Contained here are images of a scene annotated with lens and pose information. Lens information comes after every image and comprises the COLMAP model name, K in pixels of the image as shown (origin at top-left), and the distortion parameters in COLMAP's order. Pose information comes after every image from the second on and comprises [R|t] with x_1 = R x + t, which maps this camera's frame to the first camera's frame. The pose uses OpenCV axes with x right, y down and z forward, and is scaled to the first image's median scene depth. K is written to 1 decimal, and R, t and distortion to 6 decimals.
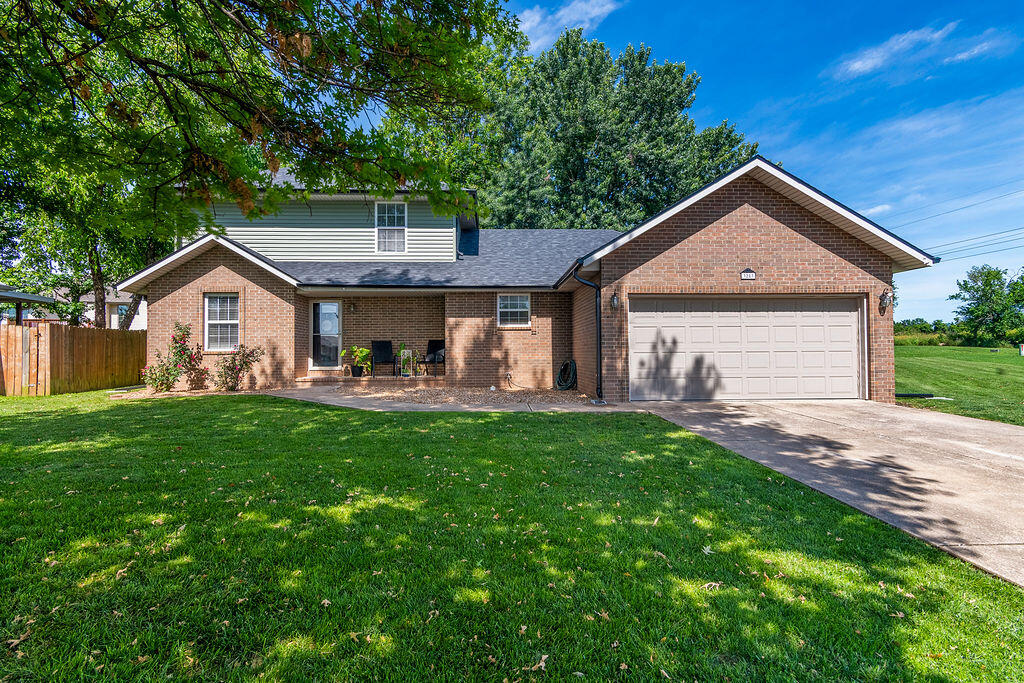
lens RADIAL K [[502.9, 0, 513.8], [0, 502.9, 339.6], [0, 0, 1]] dist [0.031837, -0.000359]
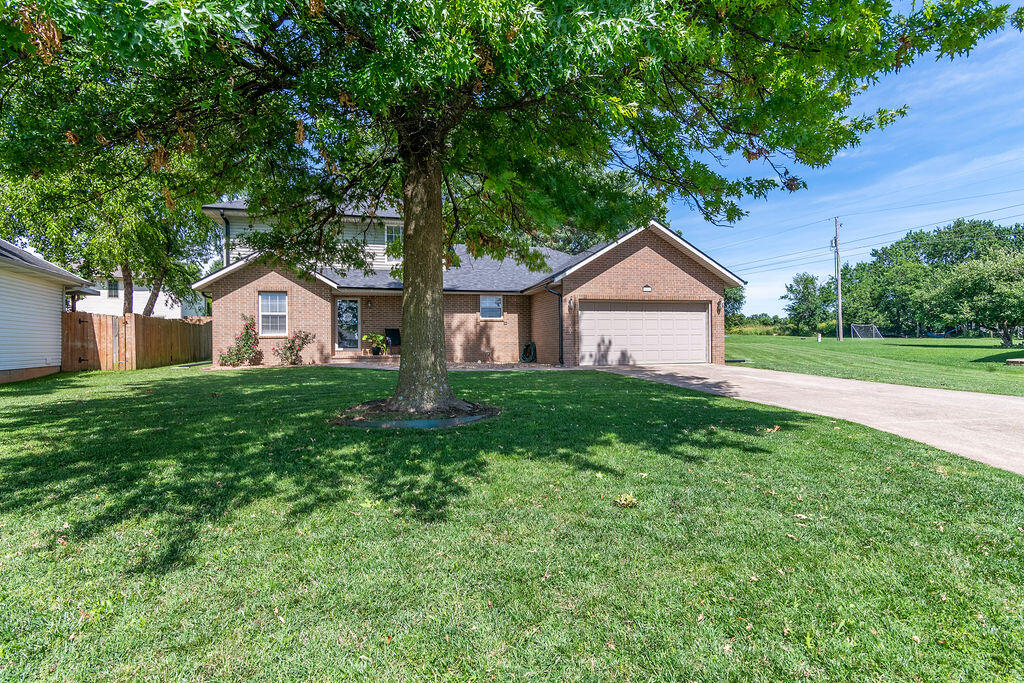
lens RADIAL K [[502.9, 0, 512.8], [0, 502.9, 340.7], [0, 0, 1]] dist [0.031837, -0.000359]
pose [[0.979297, -0.001630, 0.202423, -0.231067], [-0.002256, 0.999818, 0.018964, 0.008685], [-0.202417, -0.019028, 0.979115, -0.404813]]
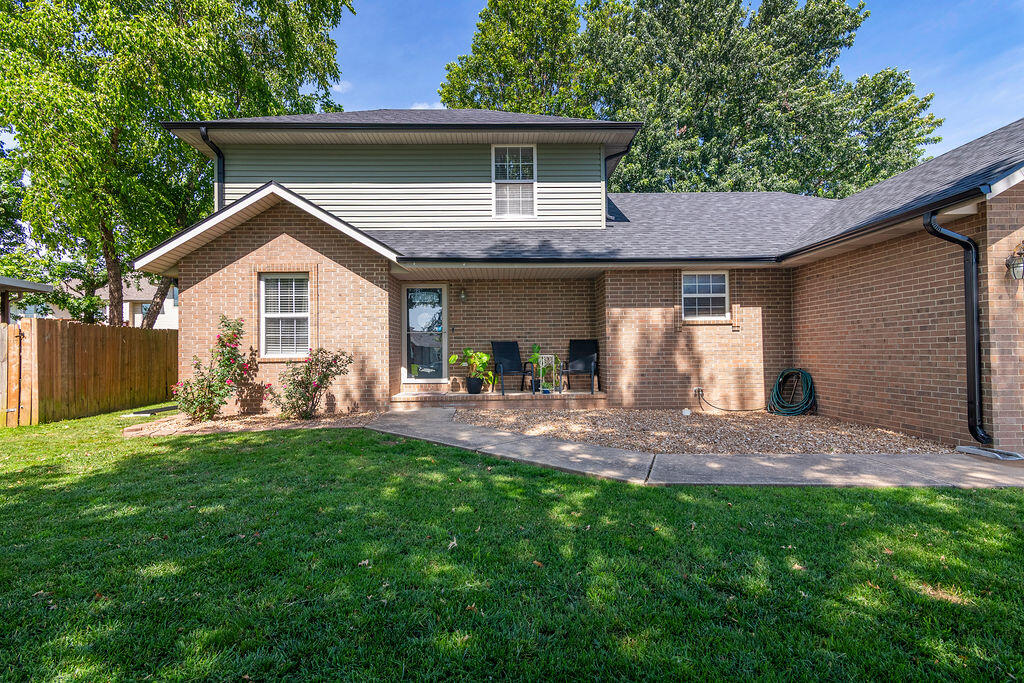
lens RADIAL K [[502.9, 0, 521.3], [0, 502.9, 338.8], [0, 0, 1]] dist [0.031837, -0.000359]
pose [[0.999776, -0.004651, -0.020627, -0.237505], [0.004634, 0.999989, -0.000848, -0.000867], [0.020631, 0.000752, 0.999787, 0.316822]]
